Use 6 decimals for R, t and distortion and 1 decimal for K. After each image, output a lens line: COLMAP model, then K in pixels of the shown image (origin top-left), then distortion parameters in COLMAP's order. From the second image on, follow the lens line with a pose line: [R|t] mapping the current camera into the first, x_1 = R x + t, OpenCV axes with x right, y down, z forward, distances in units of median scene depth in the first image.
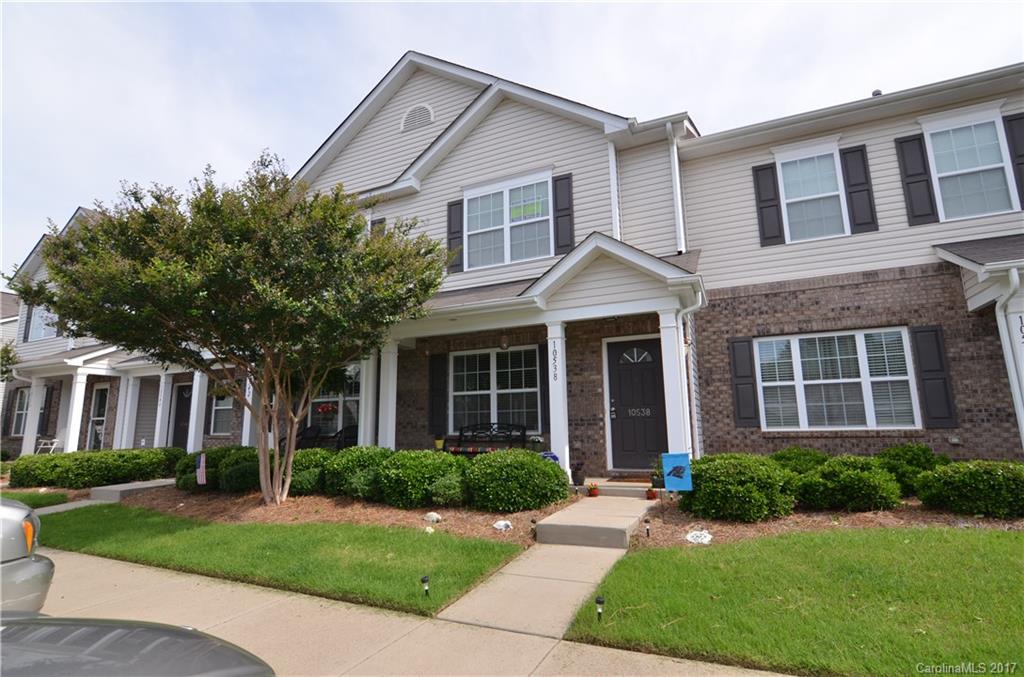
lens RADIAL K [[496.2, 0, 507.7], [0, 496.2, 339.2], [0, 0, 1]] dist [-0.033423, 0.011208]
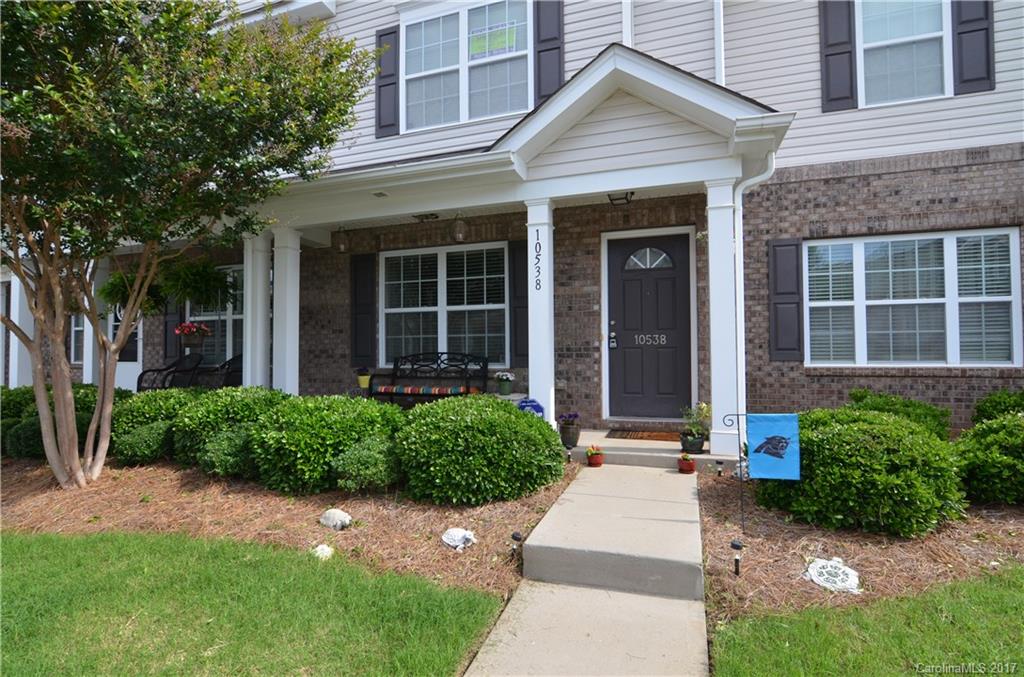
lens RADIAL K [[496.2, 0, 508.1], [0, 496.2, 340.0], [0, 0, 1]] dist [-0.033423, 0.011208]
pose [[0.994240, 0.009720, 0.106731, -0.011431], [-0.025730, 0.988401, 0.149673, 0.047508], [-0.104038, -0.151557, 0.982958, 0.324862]]
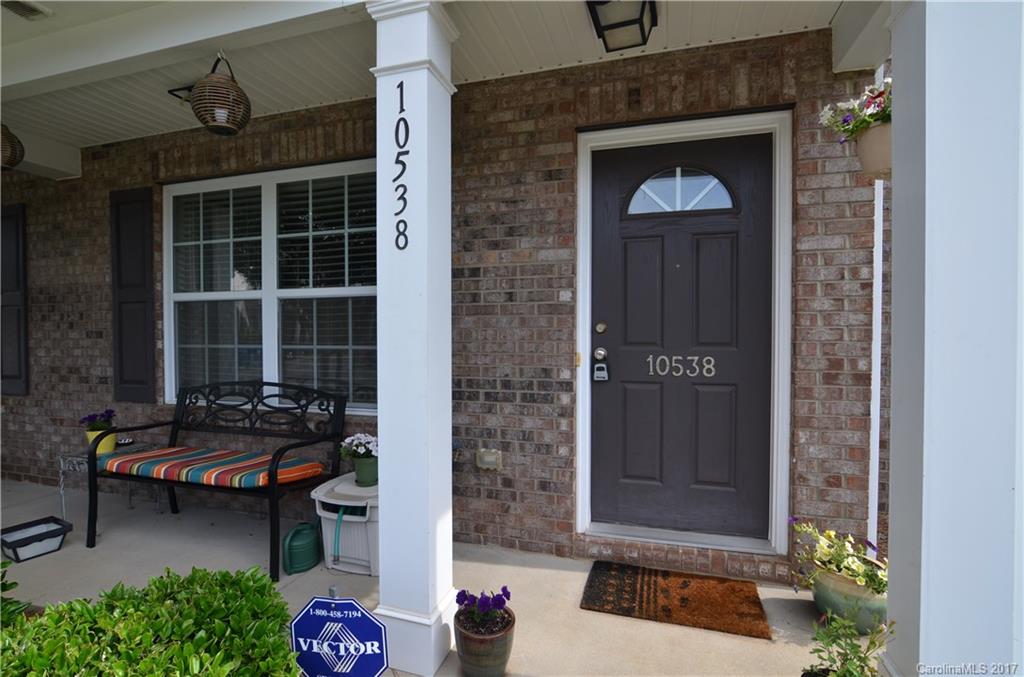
lens RADIAL K [[496.2, 0, 508.3], [0, 496.2, 339.8], [0, 0, 1]] dist [-0.033423, 0.011208]
pose [[0.989137, 0.009208, 0.146711, 0.104033], [-0.037096, 0.981370, 0.188510, 0.072816], [-0.142242, -0.191905, 0.971051, 0.697965]]
